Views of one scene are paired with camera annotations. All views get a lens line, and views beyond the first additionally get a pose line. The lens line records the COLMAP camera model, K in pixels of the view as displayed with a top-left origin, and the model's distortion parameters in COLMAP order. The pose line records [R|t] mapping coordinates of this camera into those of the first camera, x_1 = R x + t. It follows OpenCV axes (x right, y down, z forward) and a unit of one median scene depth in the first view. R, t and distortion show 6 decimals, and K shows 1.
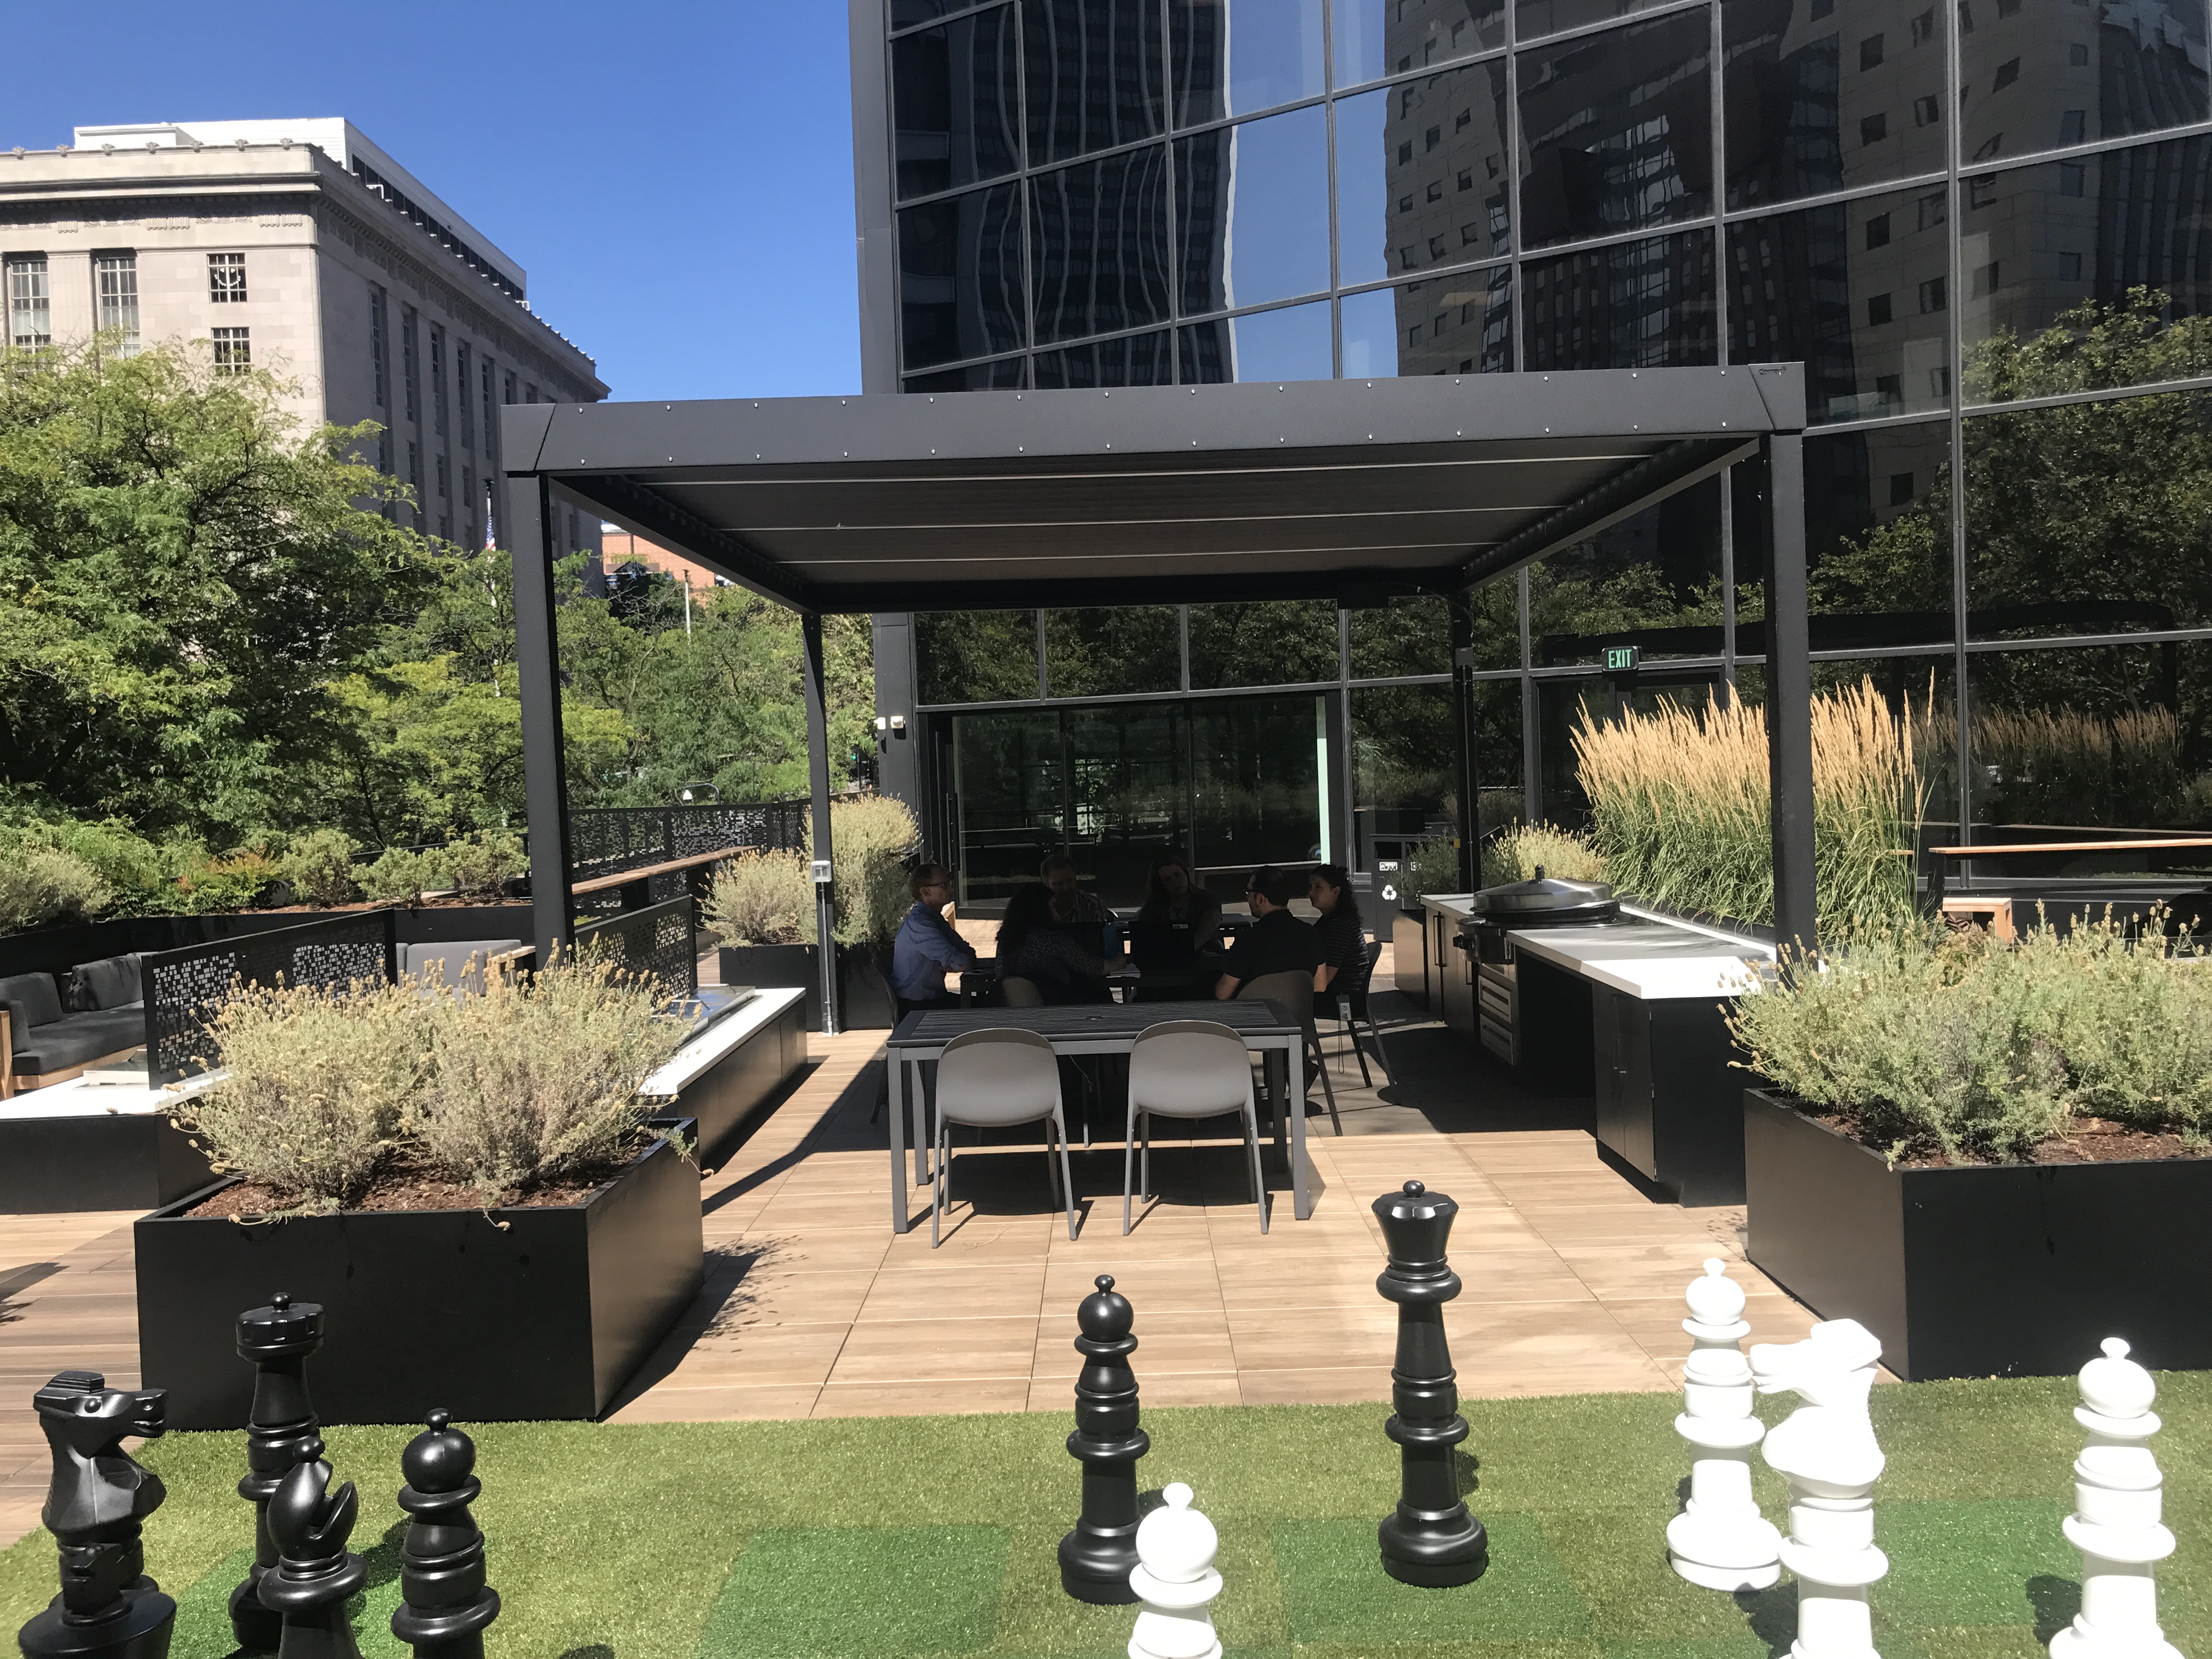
lens RADIAL K [[1818.9, 0, 1089.9], [0, 1818.9, 821.3], [0, 0, 1]] dist [0.041539, -0.043246]
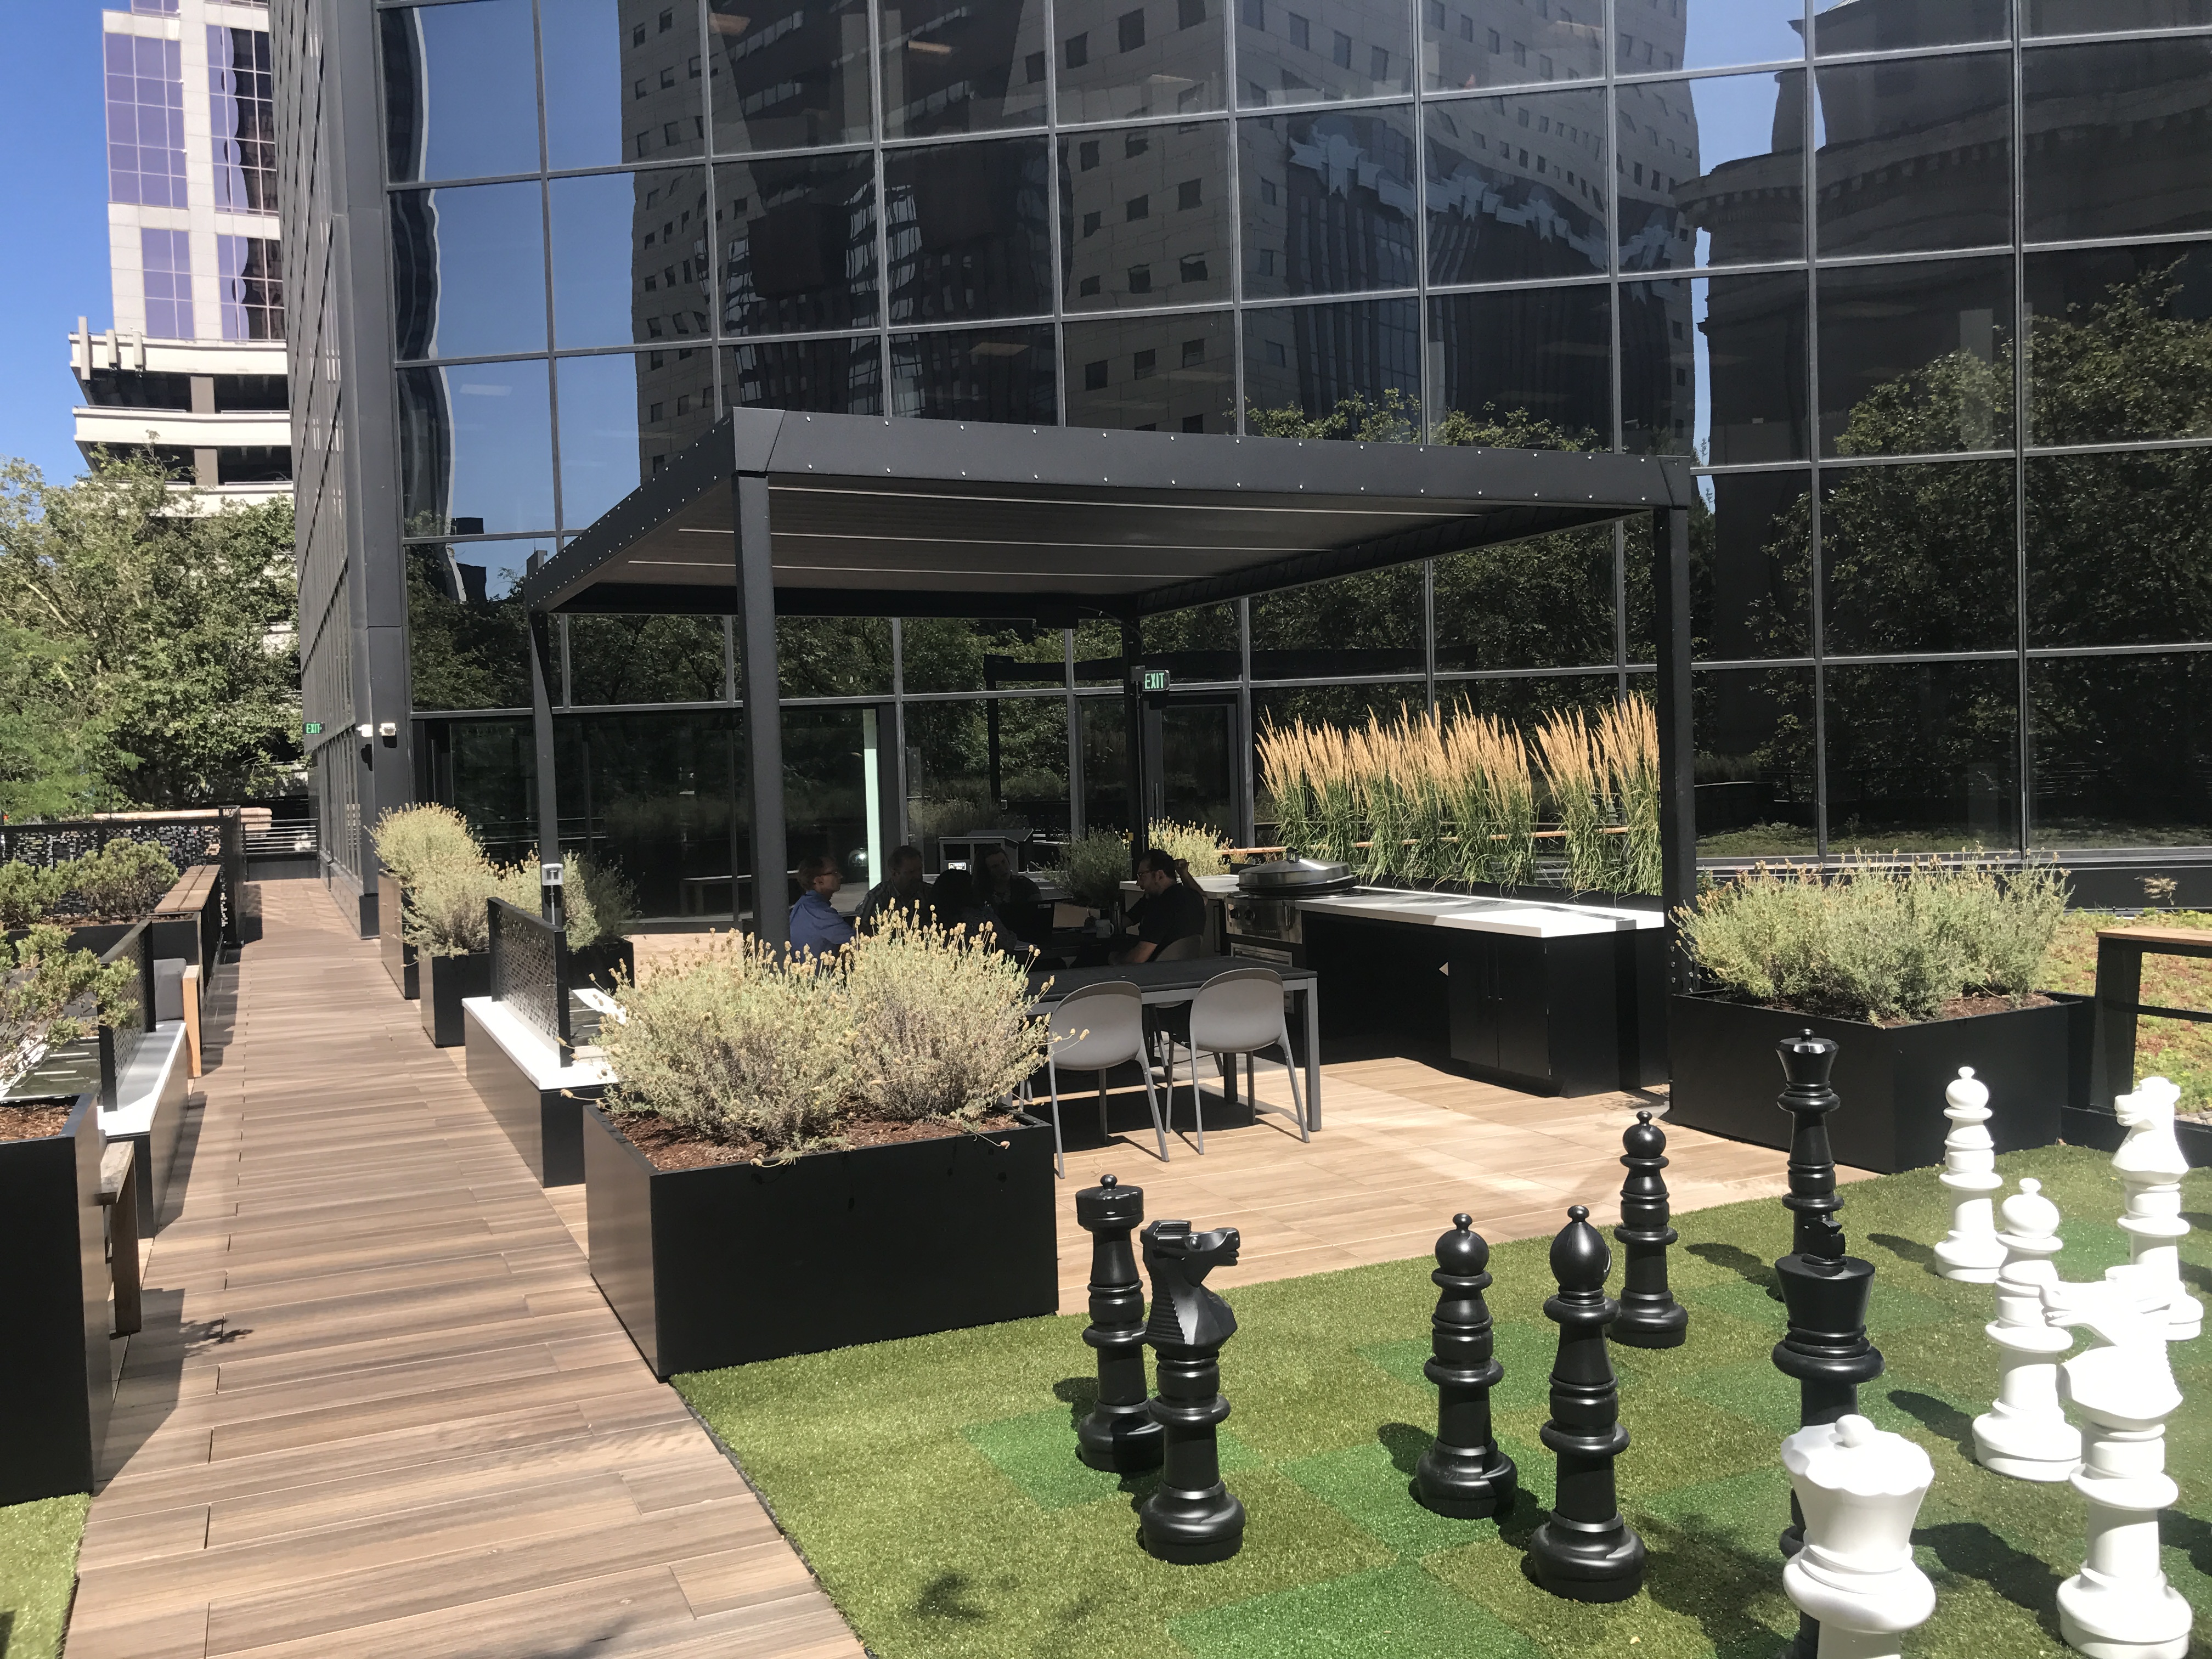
lens RADIAL K [[1818.9, 0, 1089.9], [0, 1818.9, 821.3], [0, 0, 1]] dist [0.041539, -0.043246]
pose [[0.903363, -0.007550, 0.428810, -0.184279], [0.013511, 0.999850, -0.010859, 0.008272], [-0.428663, 0.015604, 0.903329, -0.010557]]
